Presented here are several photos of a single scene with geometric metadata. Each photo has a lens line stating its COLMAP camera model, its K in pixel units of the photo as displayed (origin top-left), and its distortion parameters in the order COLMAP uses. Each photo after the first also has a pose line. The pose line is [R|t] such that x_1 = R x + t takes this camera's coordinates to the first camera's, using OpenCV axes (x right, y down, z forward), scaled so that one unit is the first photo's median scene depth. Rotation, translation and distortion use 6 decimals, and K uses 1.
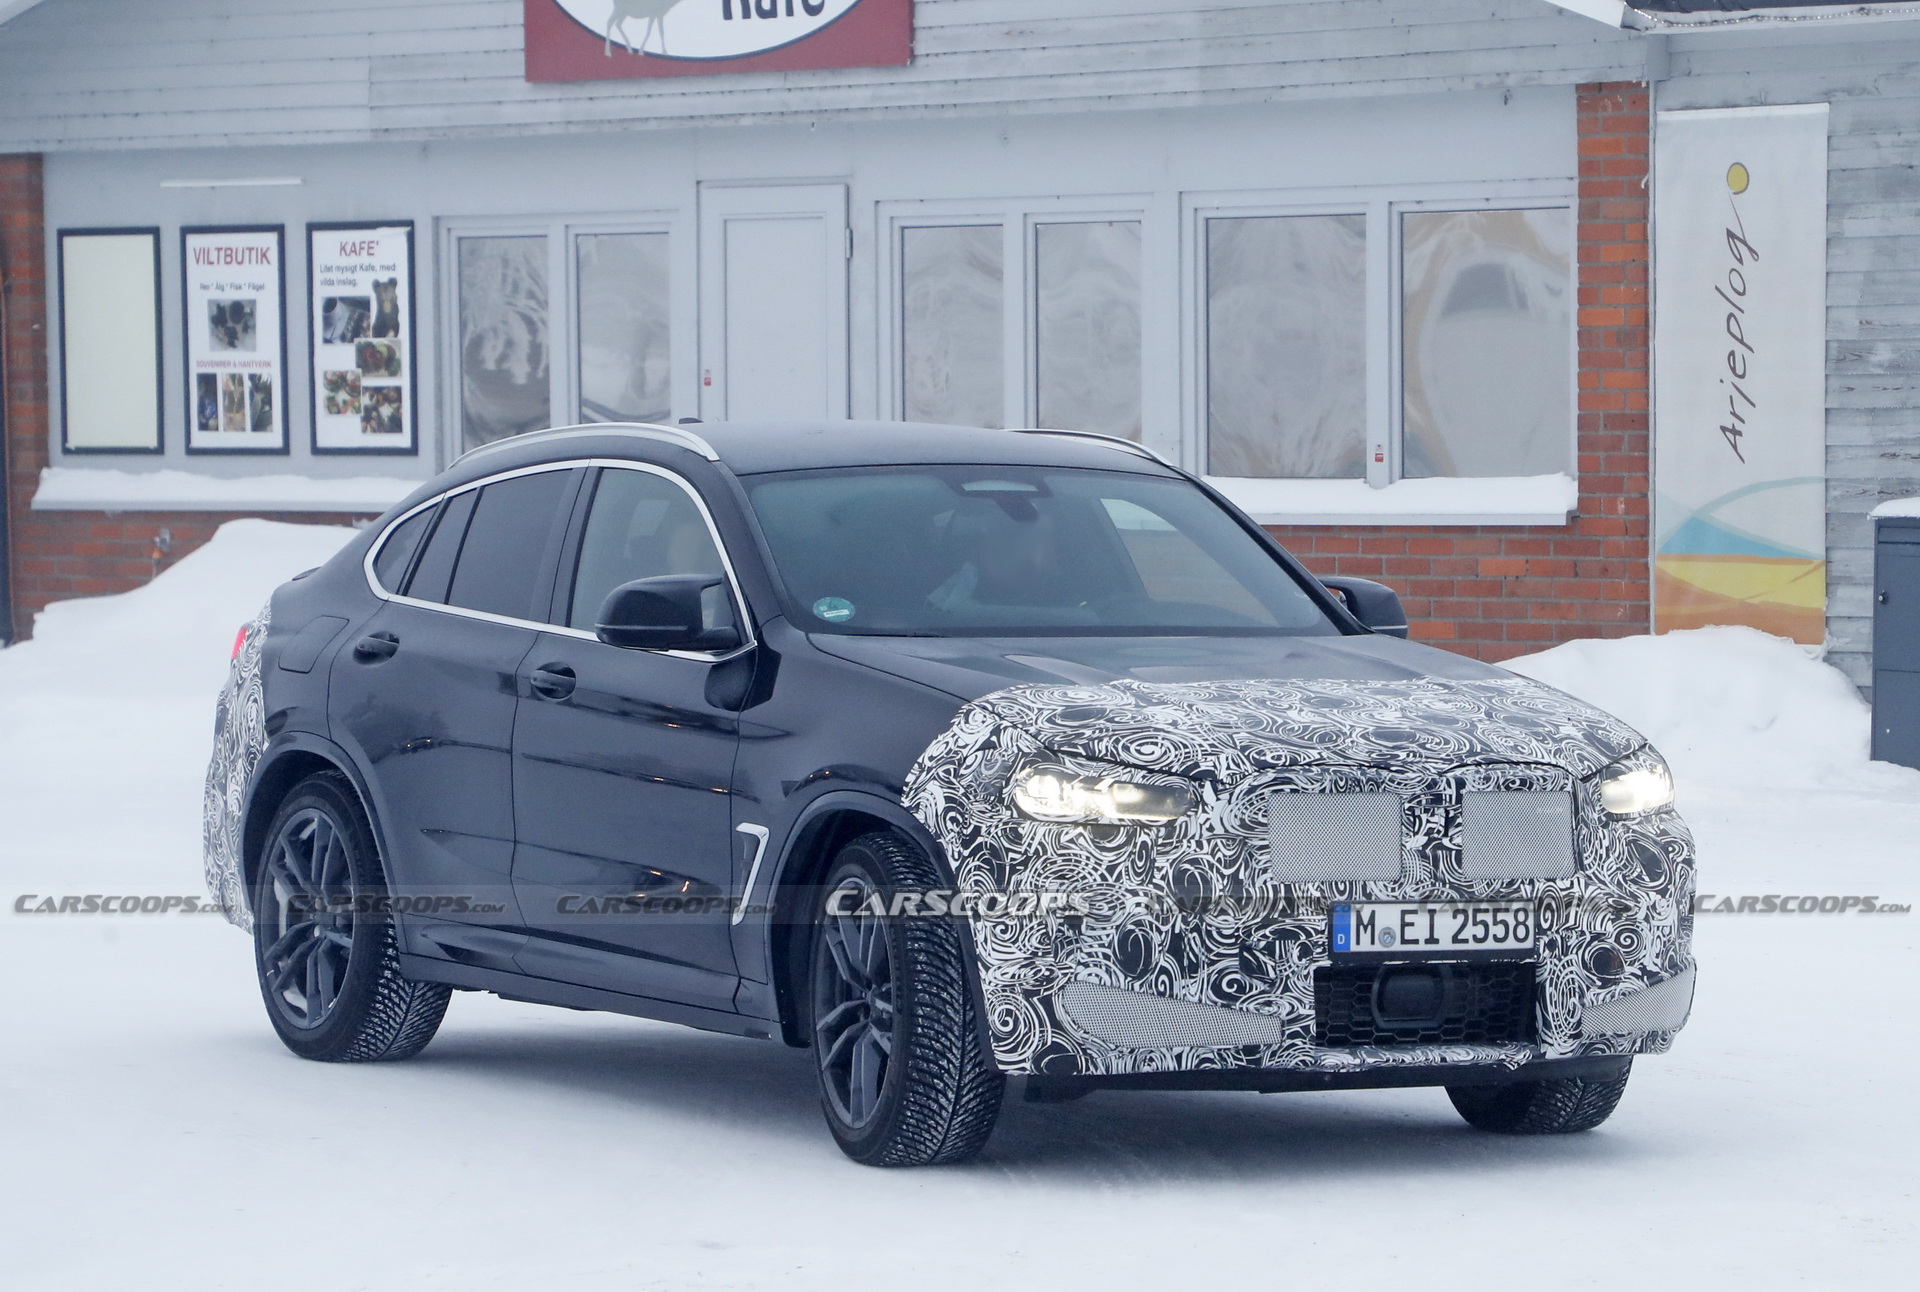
lens RADIAL K [[9202.0, 0, 960.0], [0, 9202.0, 646.0], [0, 0, 1]] dist [0.472133, -69.737857]
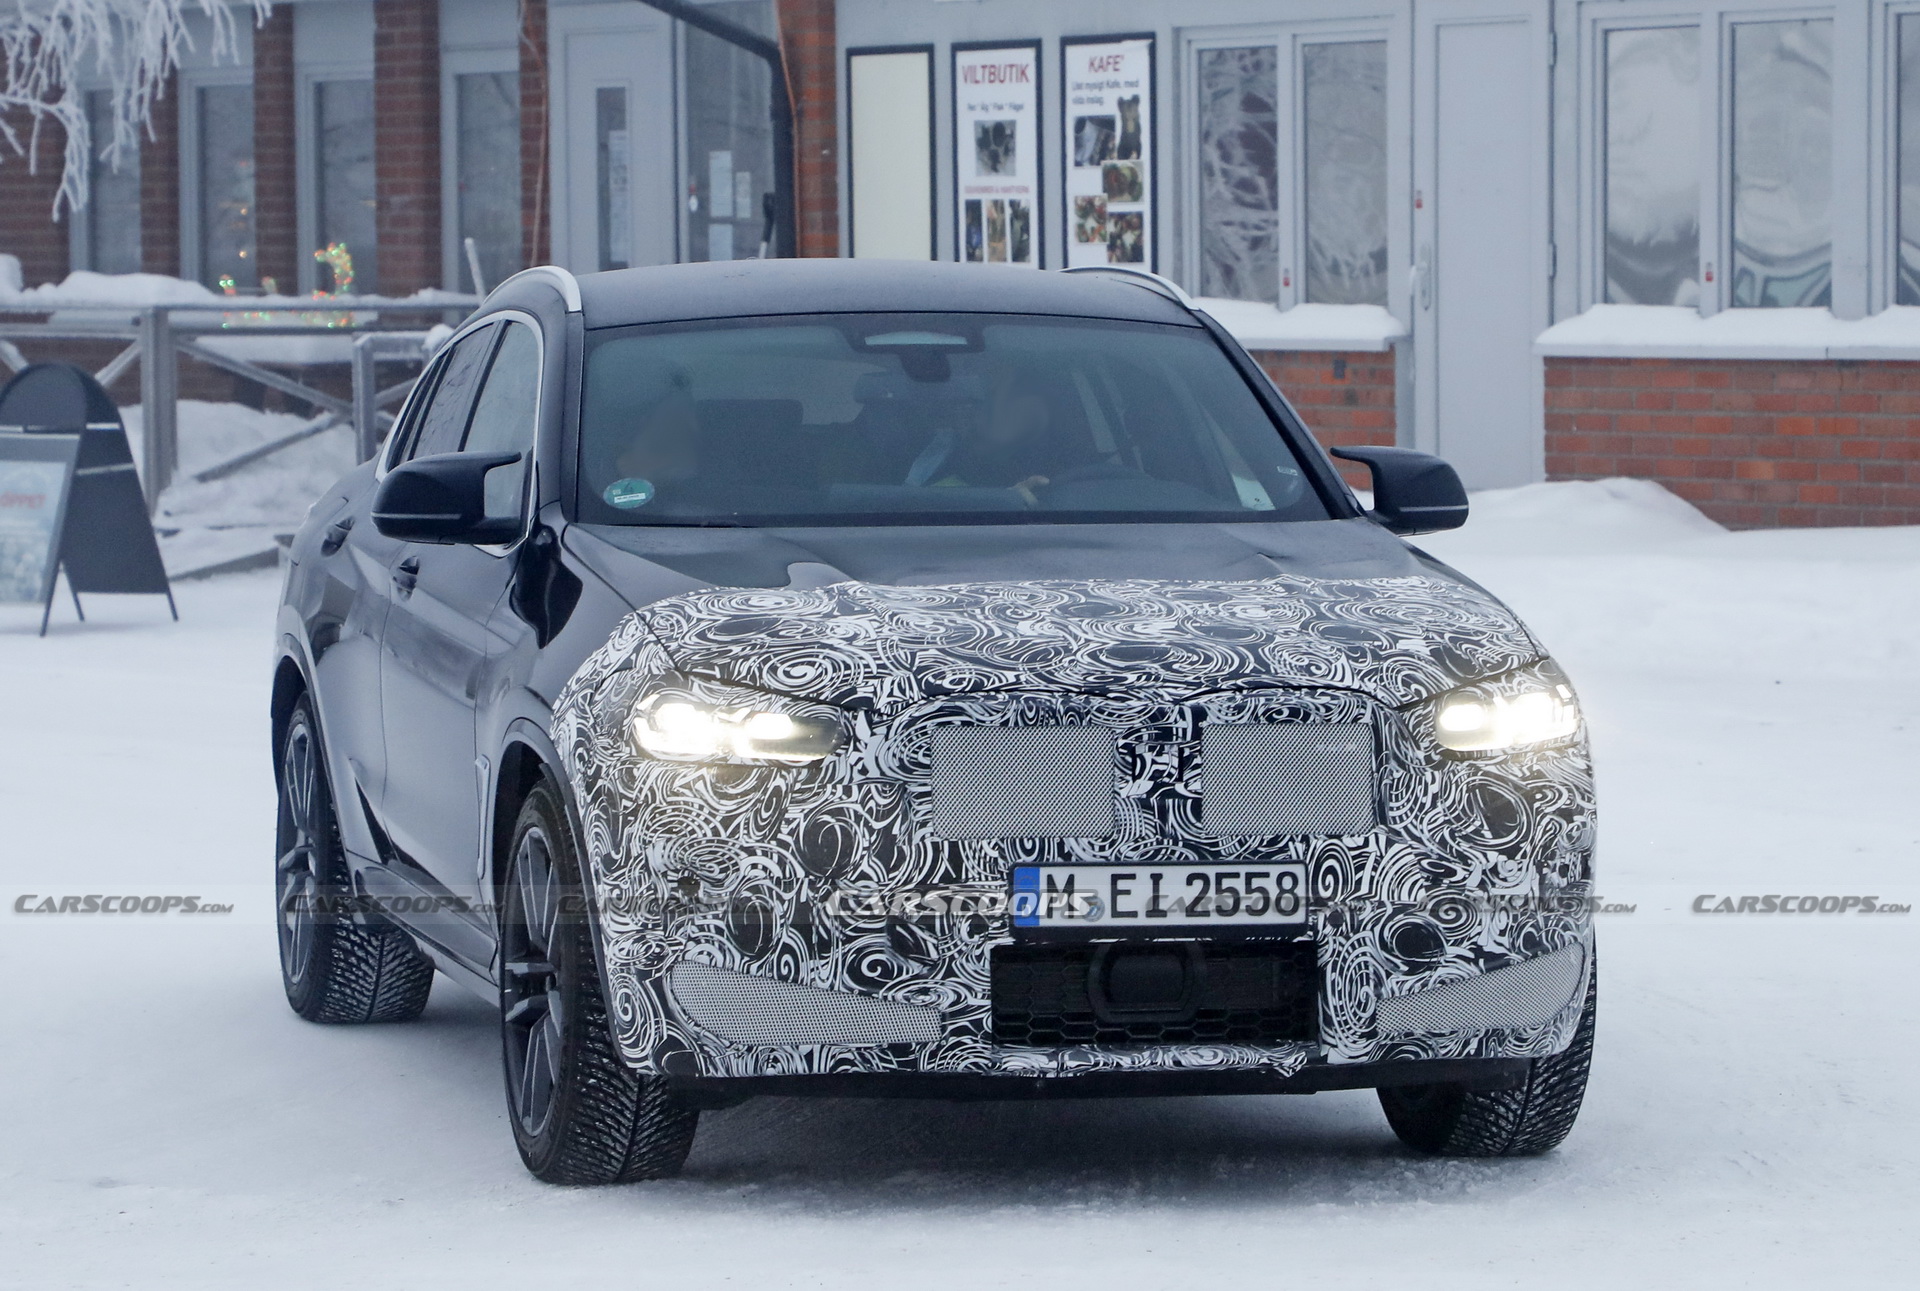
lens RADIAL K [[9202.0, 0, 960.0], [0, 9202.0, 645.5], [0, 0, 1]] dist [0.472133, -69.737857]
pose [[0.956773, 0.001628, -0.290833, 0.265160], [0.003440, 0.999851, 0.016914, -0.004405], [0.290817, -0.017183, 0.956624, 0.239324]]
